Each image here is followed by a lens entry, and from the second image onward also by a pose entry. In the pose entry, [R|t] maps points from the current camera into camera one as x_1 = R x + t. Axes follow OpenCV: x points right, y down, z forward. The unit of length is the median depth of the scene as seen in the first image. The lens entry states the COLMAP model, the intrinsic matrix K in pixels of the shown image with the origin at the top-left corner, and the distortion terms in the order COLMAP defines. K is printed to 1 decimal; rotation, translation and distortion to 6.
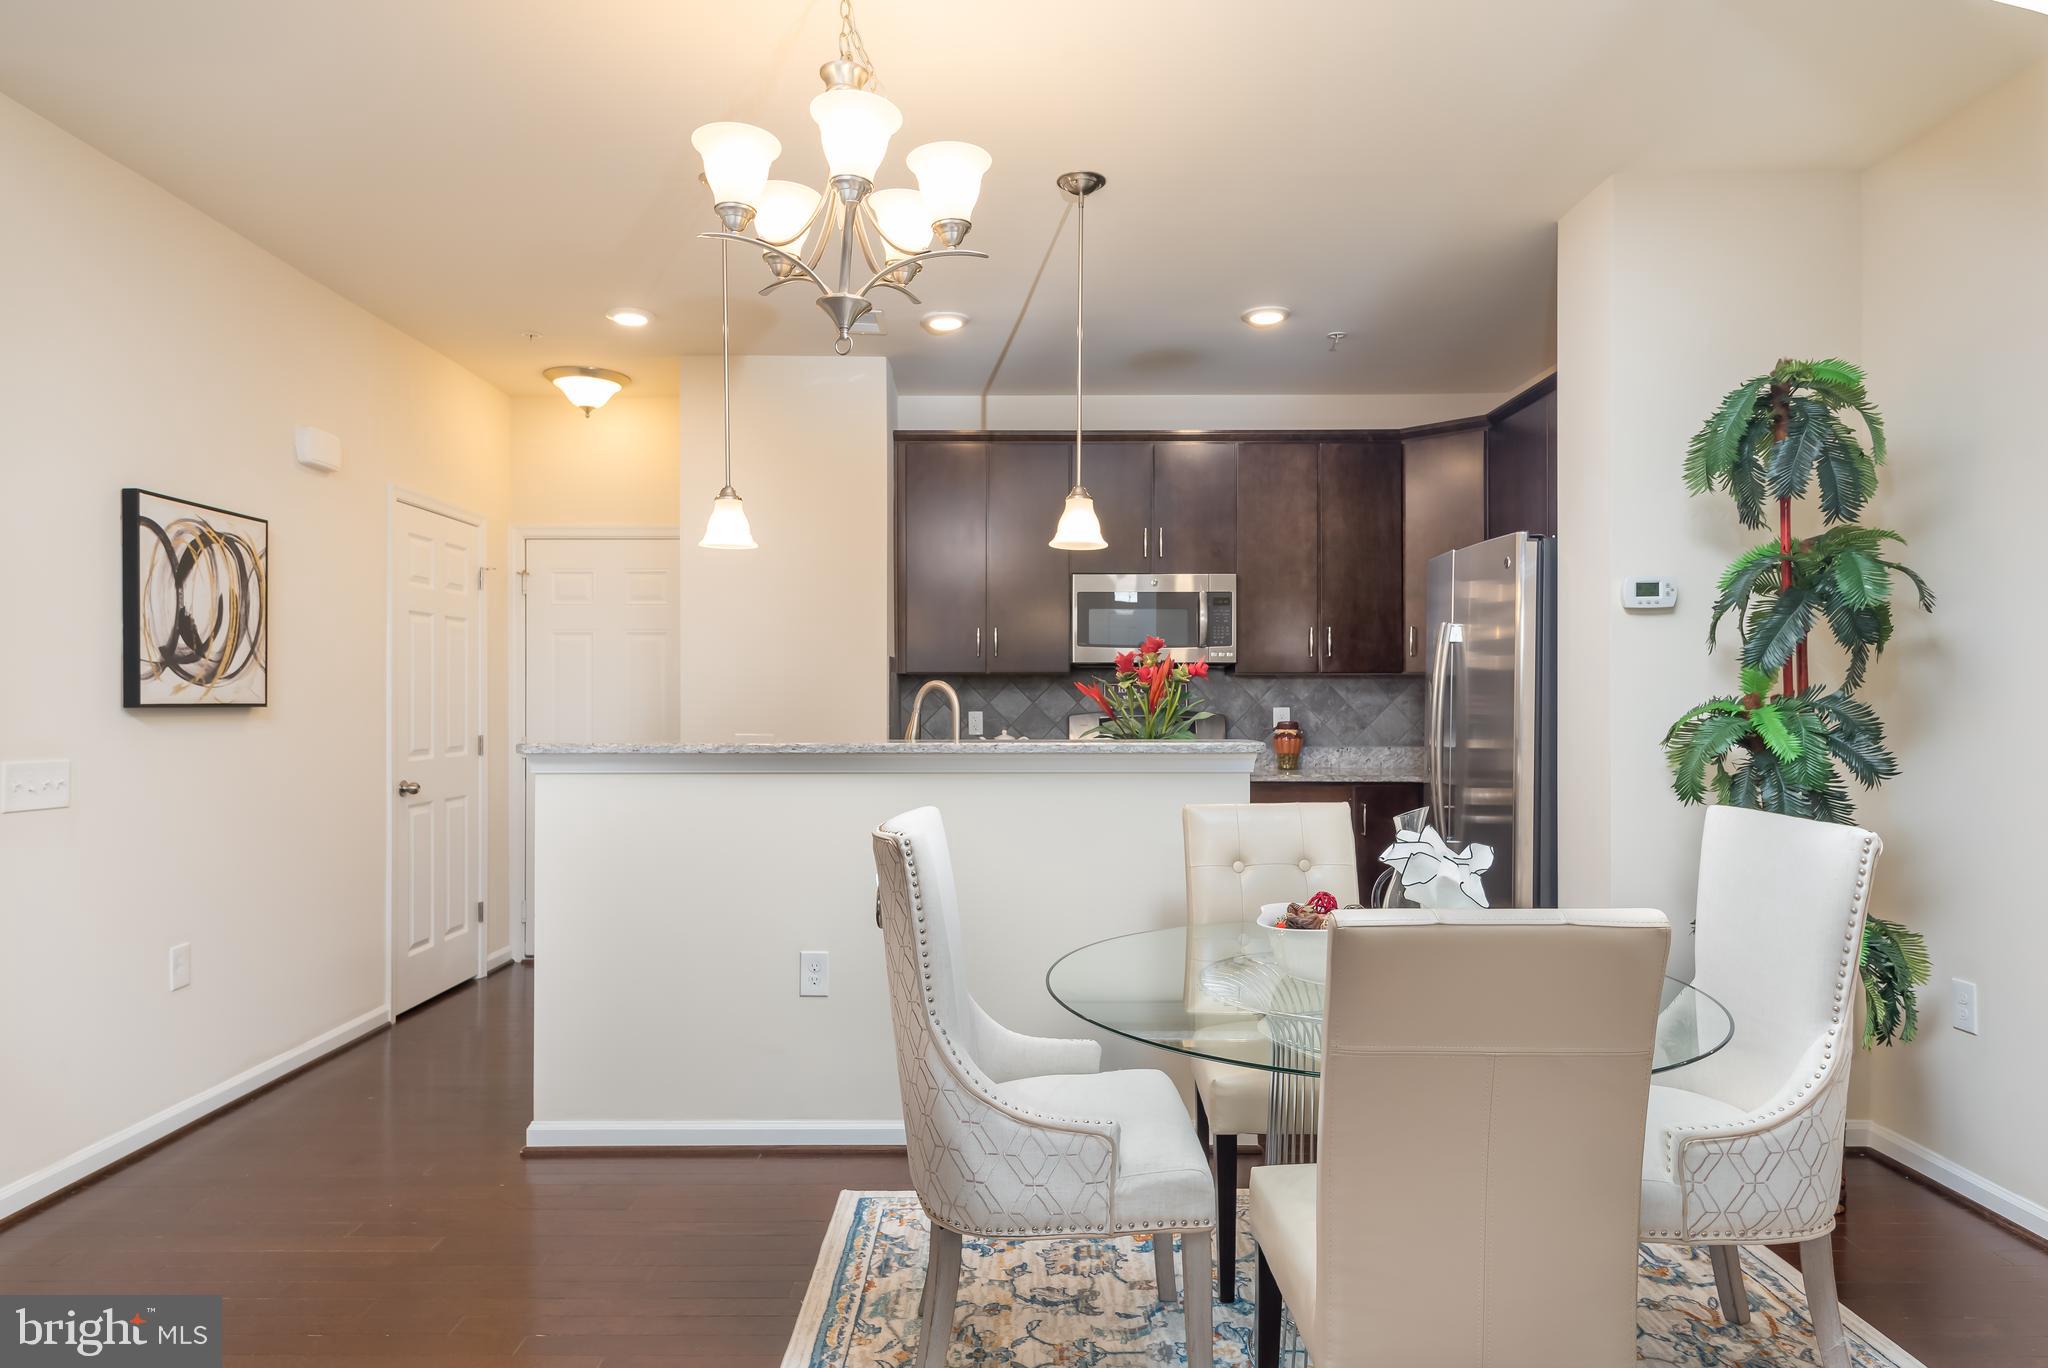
lens RADIAL K [[1259.4, 0, 1023.5], [0, 1259.4, 688.8], [0, 0, 1]] dist [0.007102, -0.003904]
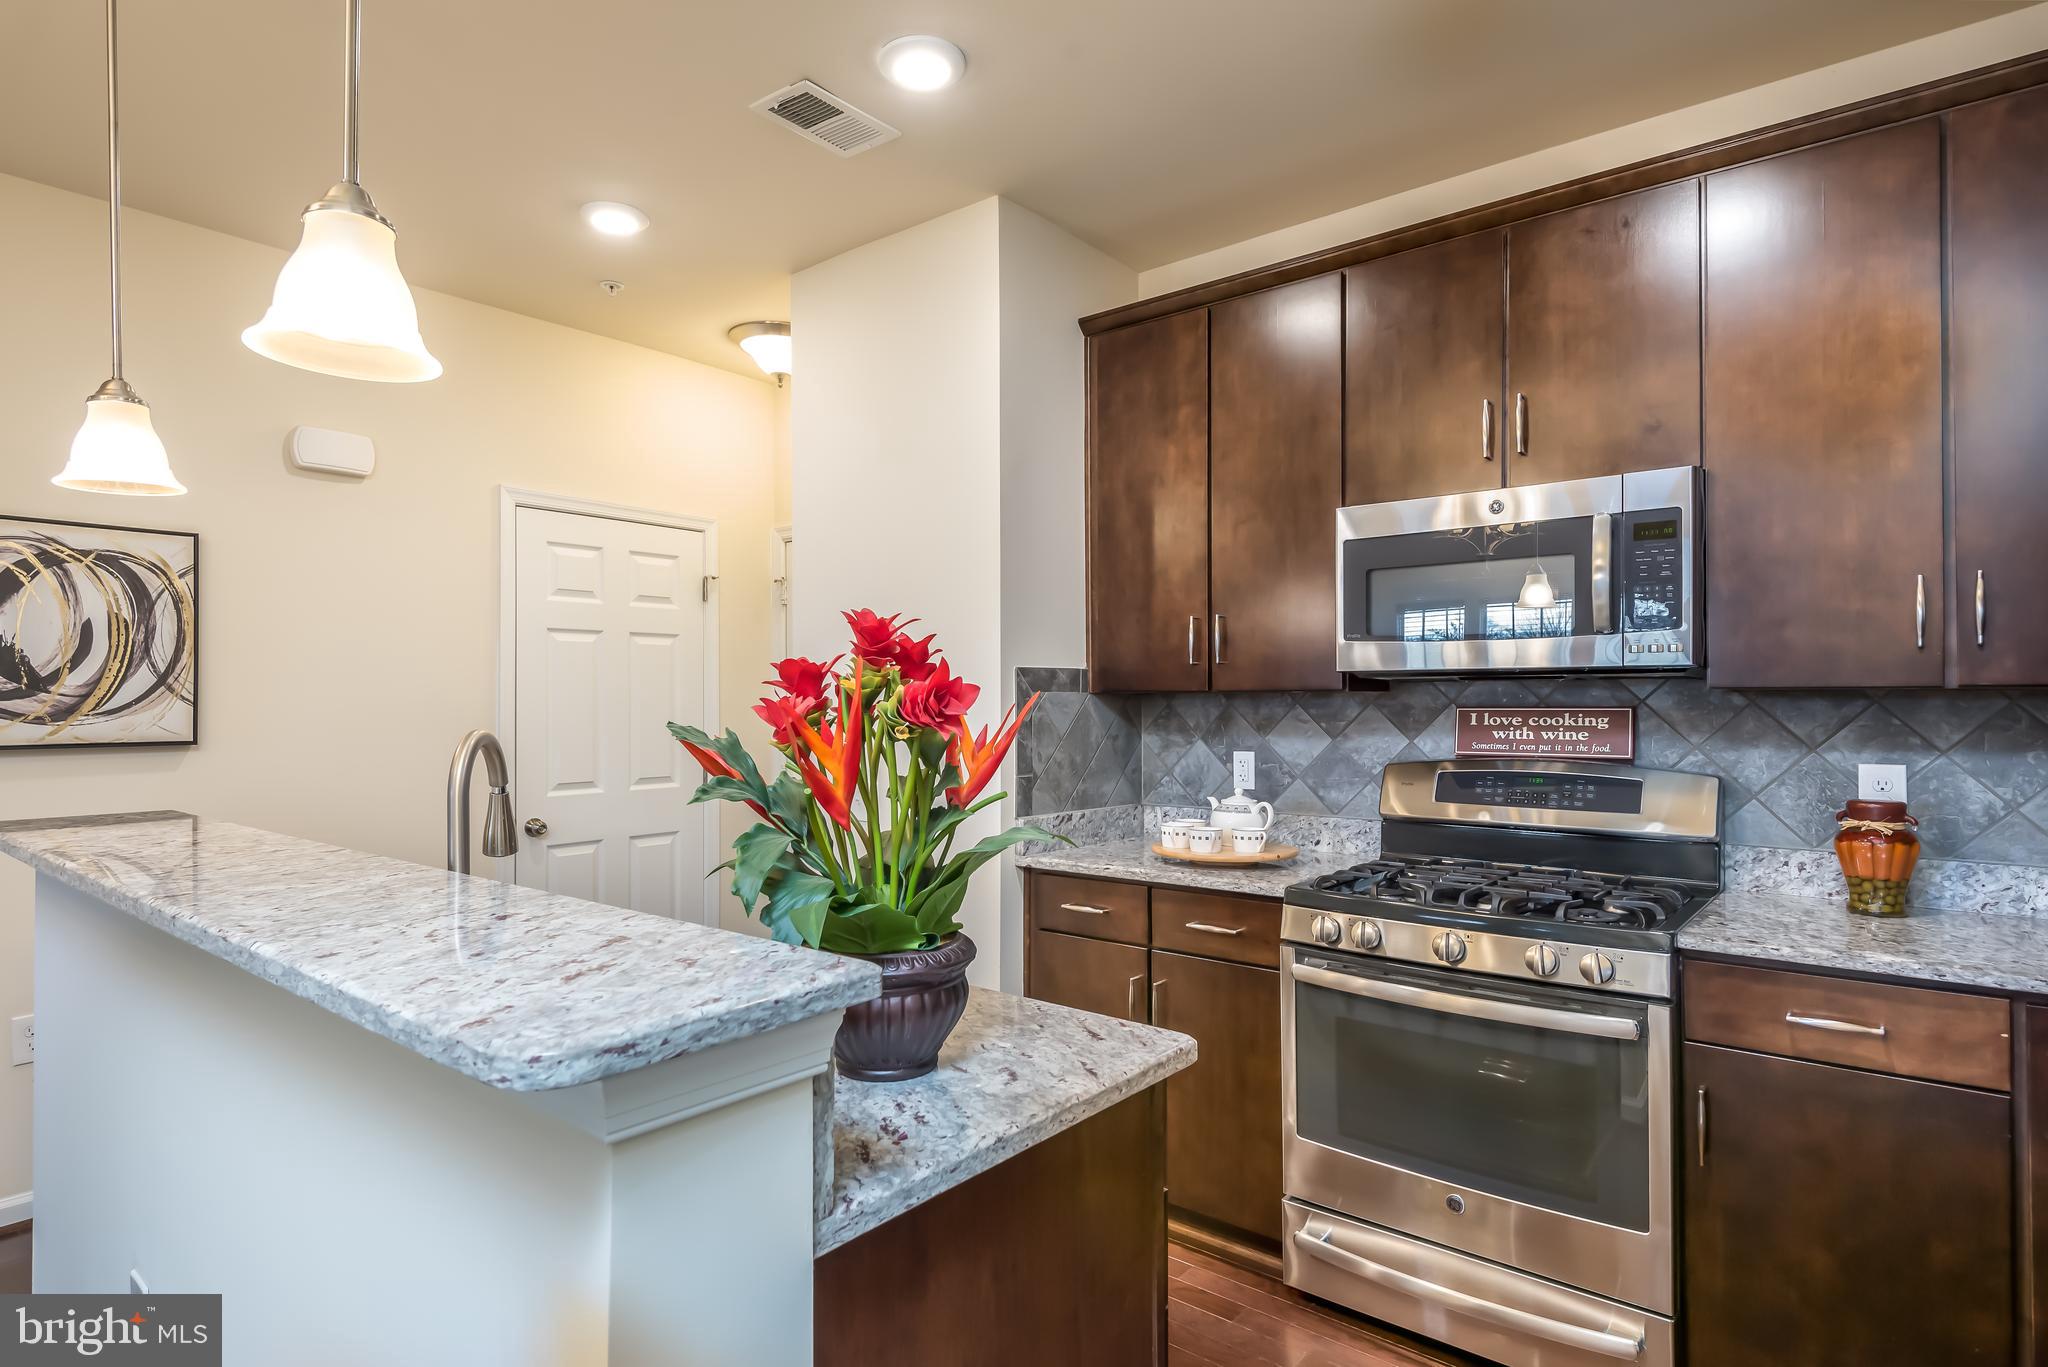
lens RADIAL K [[1081.1, 0, 1009.7], [0, 1081.1, 691.5], [0, 0, 1]] dist [0.021976, -0.005764]
pose [[0.764935, -0.005686, -0.644083, 0.349514], [0.007321, 0.999973, -0.000133, -0.019890], [0.644066, -0.004614, 0.764956, 0.829530]]
